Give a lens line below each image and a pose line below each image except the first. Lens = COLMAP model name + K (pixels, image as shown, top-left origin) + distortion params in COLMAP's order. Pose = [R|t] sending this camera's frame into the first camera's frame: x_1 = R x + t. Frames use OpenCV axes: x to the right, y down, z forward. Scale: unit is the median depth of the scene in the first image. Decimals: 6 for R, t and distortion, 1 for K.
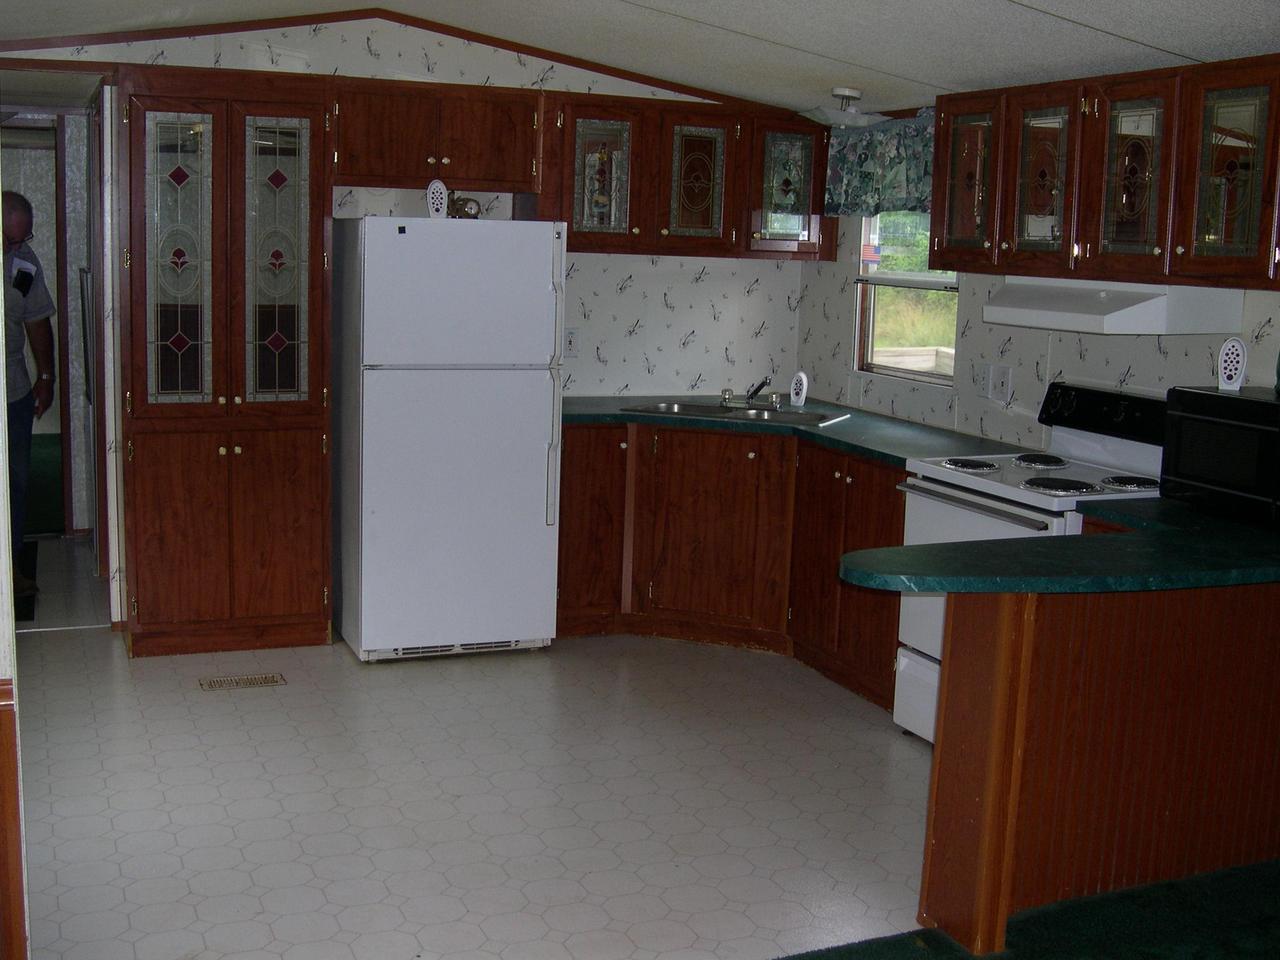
lens RADIAL K [[1467.2, 0, 640.0], [0, 1467.2, 480.0], [0, 0, 1]] dist [-0.245432, 0.399629]
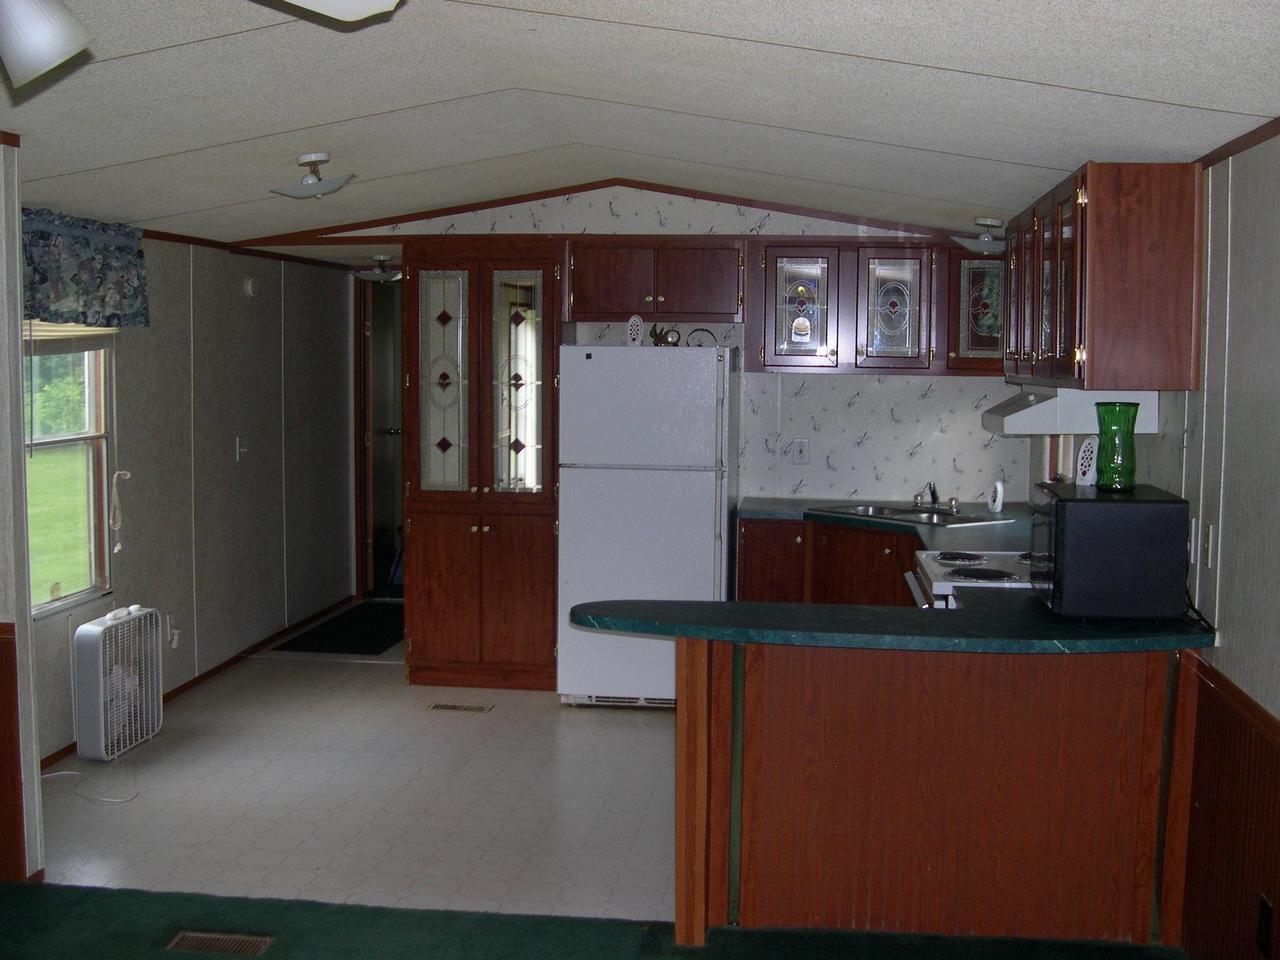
lens RADIAL K [[1467.2, 0, 640.0], [0, 1467.2, 480.0], [0, 0, 1]] dist [-0.245432, 0.399629]
pose [[0.867035, 0.017117, -0.497953, 0.481885], [-0.060763, 0.995582, -0.071579, 0.020521], [0.494528, 0.092319, 0.864245, -0.057884]]
